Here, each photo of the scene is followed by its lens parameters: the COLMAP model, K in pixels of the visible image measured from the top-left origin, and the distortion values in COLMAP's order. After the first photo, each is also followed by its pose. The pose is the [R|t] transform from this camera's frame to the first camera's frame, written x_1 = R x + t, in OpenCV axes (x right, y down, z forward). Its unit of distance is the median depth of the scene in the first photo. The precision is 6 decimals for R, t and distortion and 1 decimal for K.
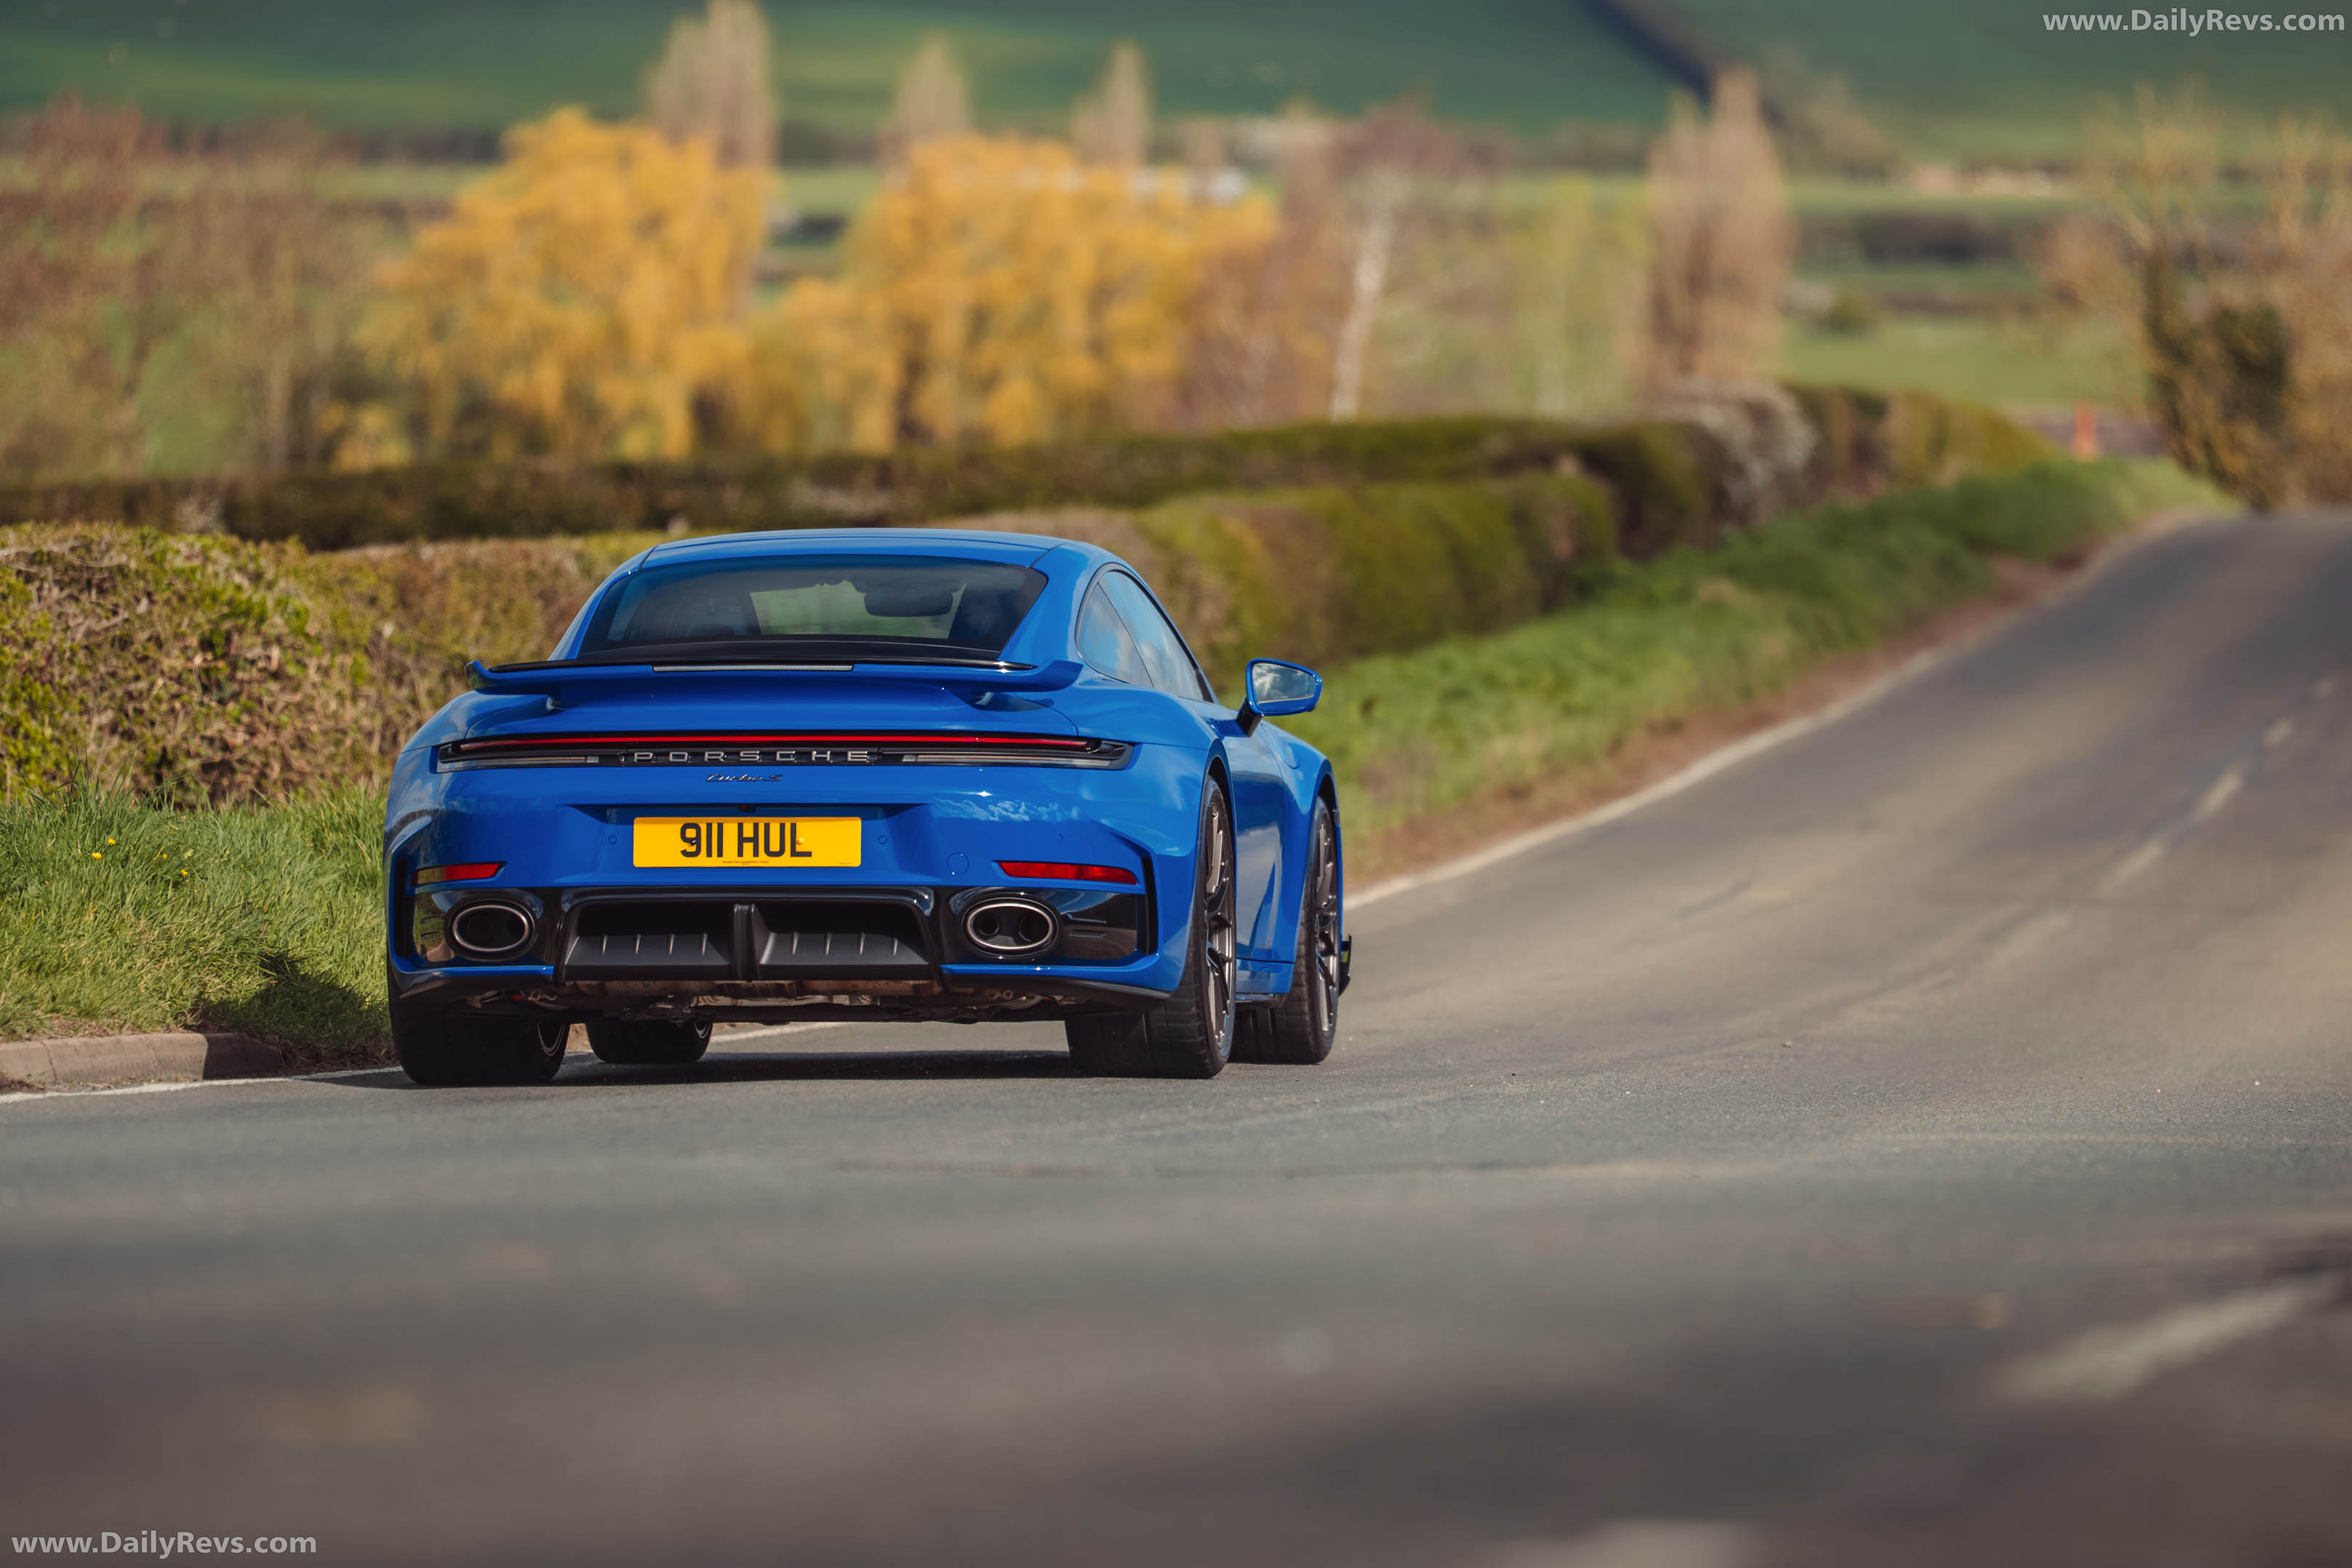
lens RADIAL K [[15101.1, 0, 1176.0], [0, 15101.1, 784.0], [0, 0, 1]] dist [0.578954, -7.633264]
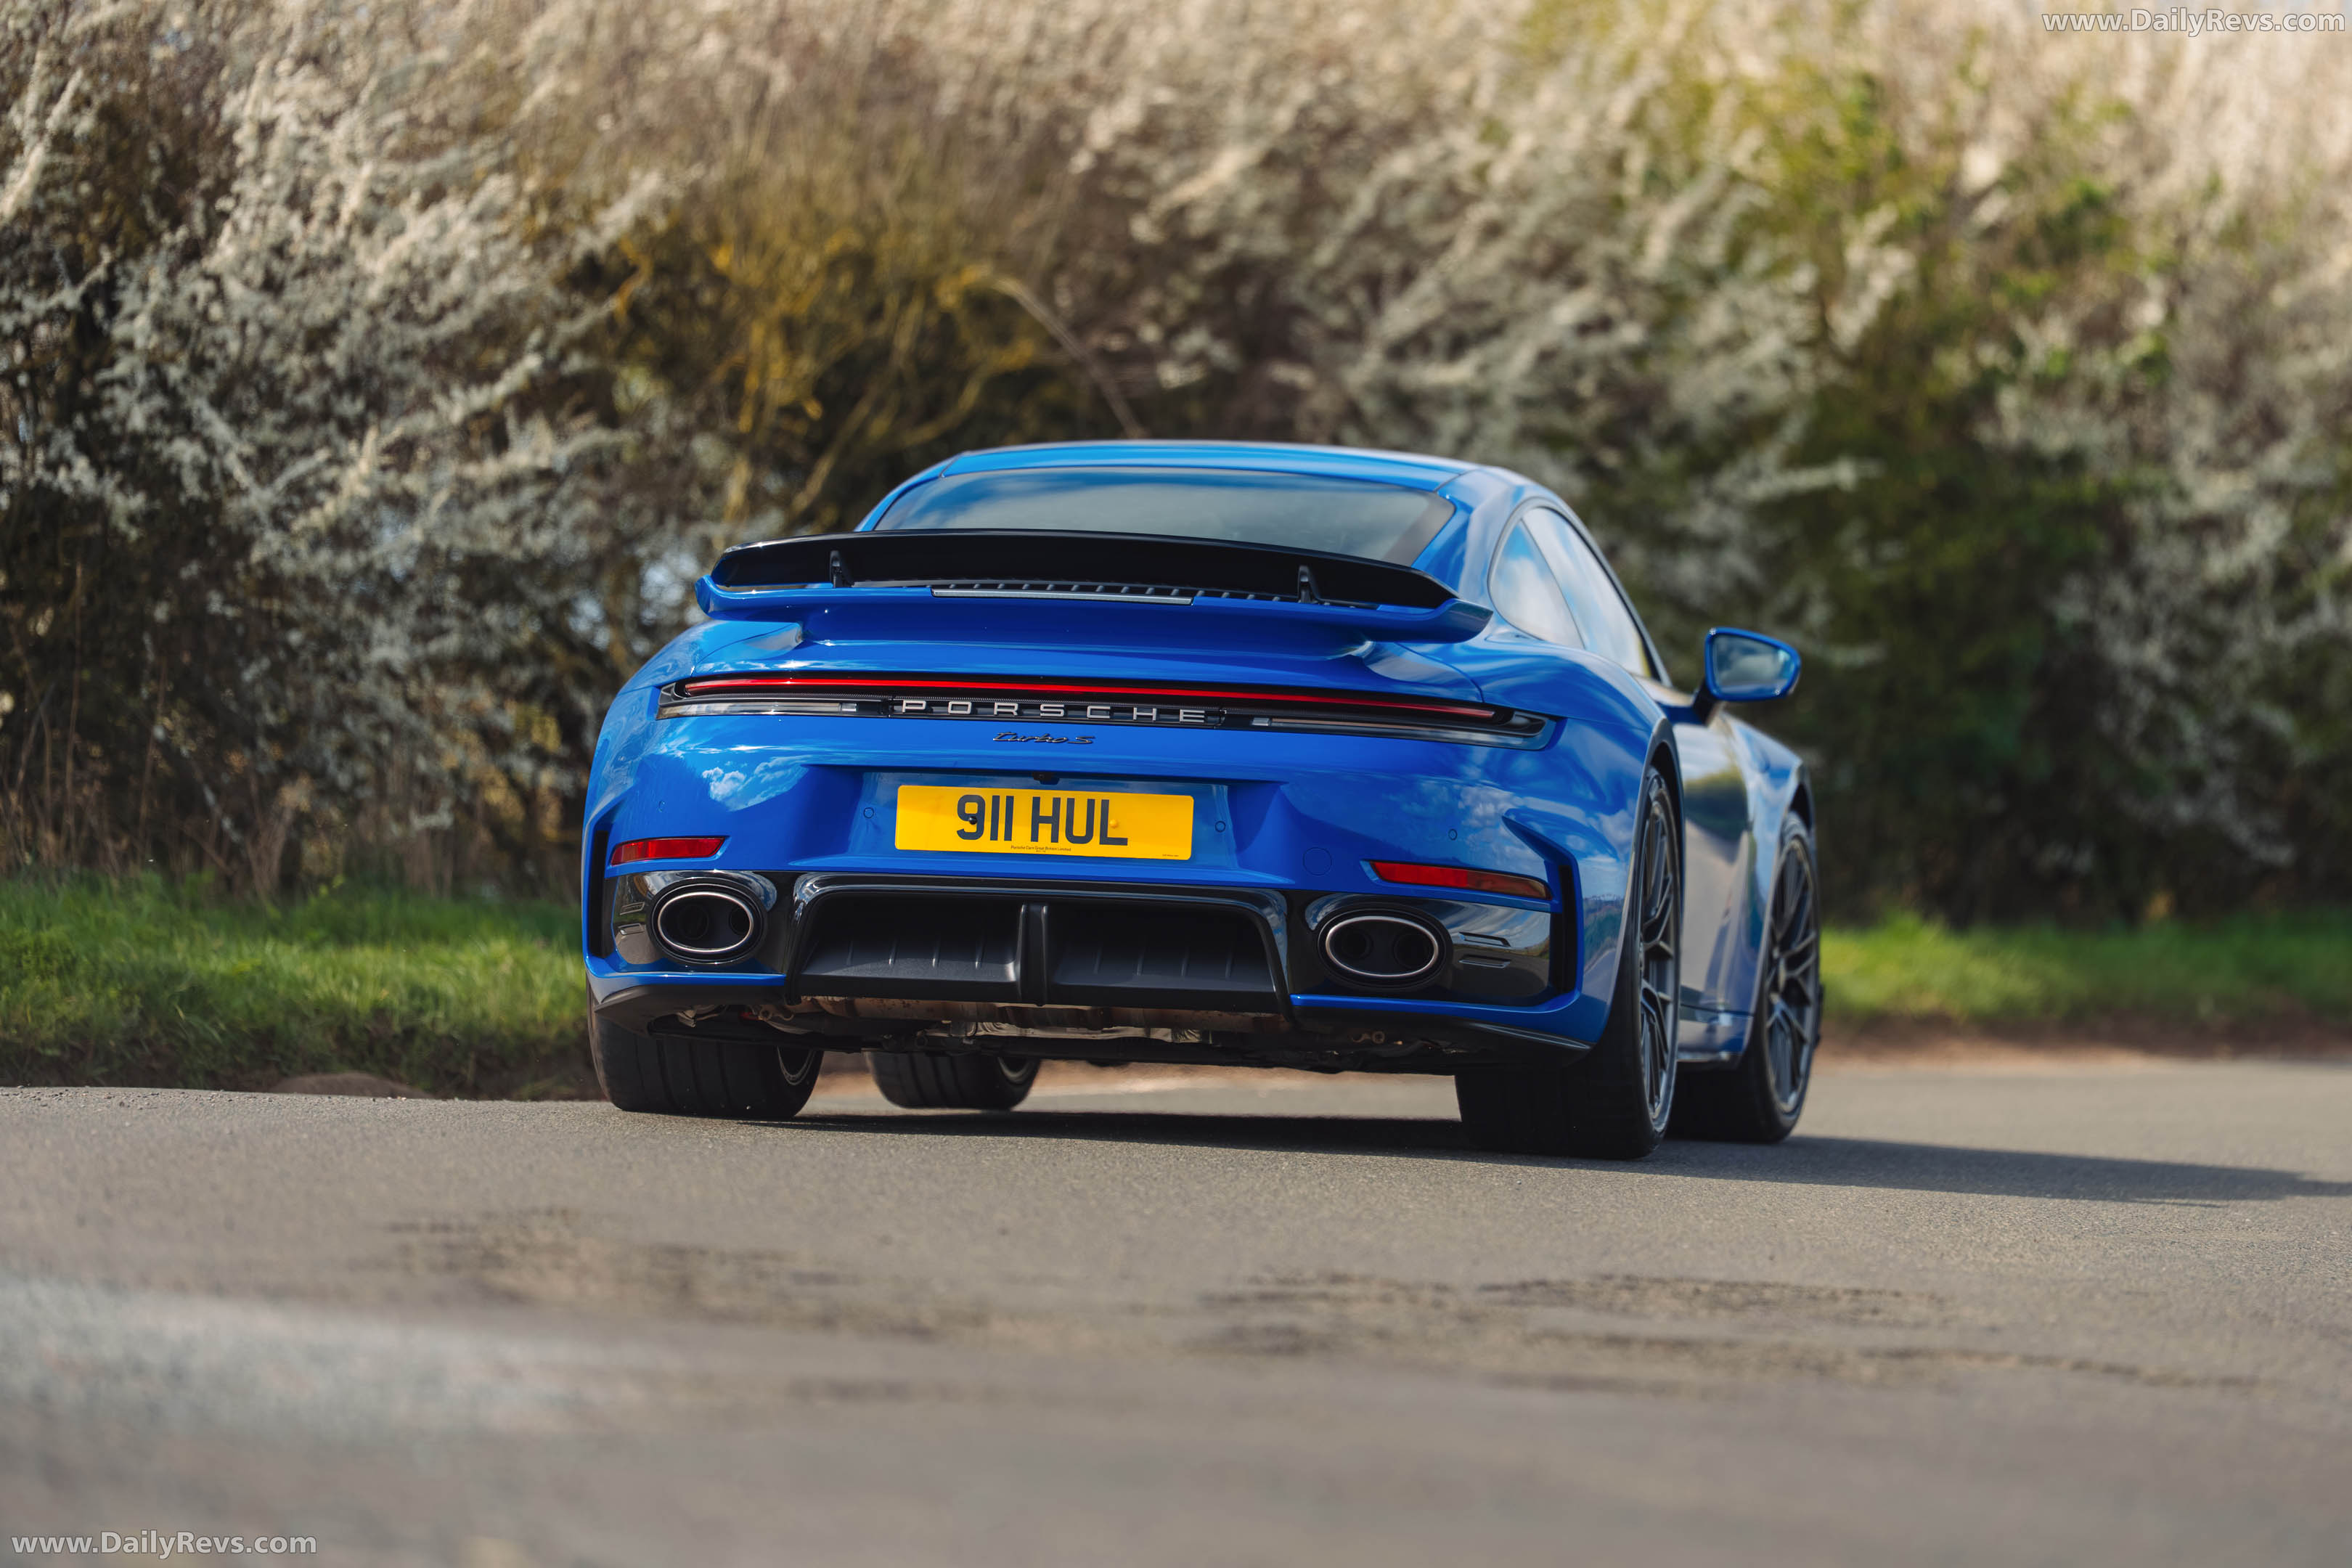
lens RADIAL K [[9790.7, 0, 1176.0], [0, 9790.7, 784.0], [0, 0, 1]] dist [1.055038, -4.775976]
pose [[0.998101, 0.038954, -0.047721, 0.001861], [-0.039819, 0.999057, -0.017310, 0.010155], [0.047002, 0.019178, 0.998711, 0.502371]]
